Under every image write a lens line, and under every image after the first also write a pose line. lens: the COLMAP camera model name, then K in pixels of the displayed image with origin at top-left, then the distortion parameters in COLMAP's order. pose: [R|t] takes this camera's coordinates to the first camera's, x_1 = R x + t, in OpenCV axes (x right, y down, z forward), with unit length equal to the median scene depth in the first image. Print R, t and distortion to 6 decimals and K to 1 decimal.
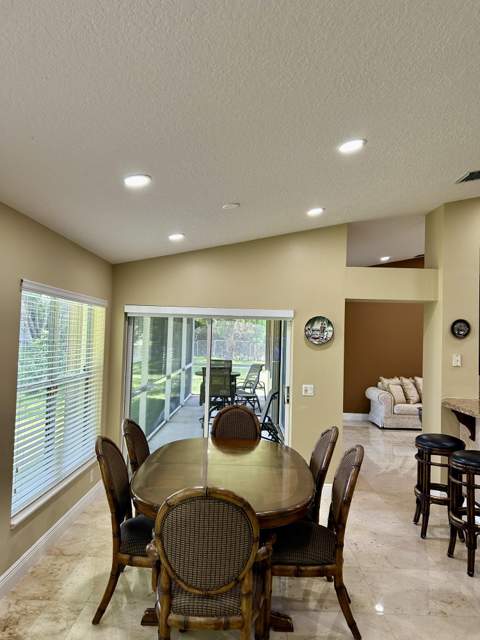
lens RADIAL K [[483.5, 0, 235.5], [0, 483.5, 316.2], [0, 0, 1]] dist [0.040654, -0.028961]
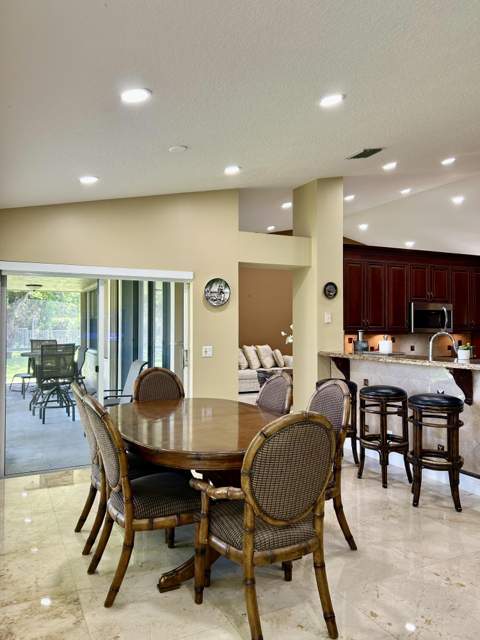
lens RADIAL K [[483.5, 0, 237.2], [0, 483.5, 317.8], [0, 0, 1]] dist [0.040654, -0.028961]
pose [[0.893655, -0.023555, 0.448135, -0.247484], [0.010432, 0.999442, 0.031729, 0.051638], [-0.448633, -0.023680, 0.893402, 0.076289]]
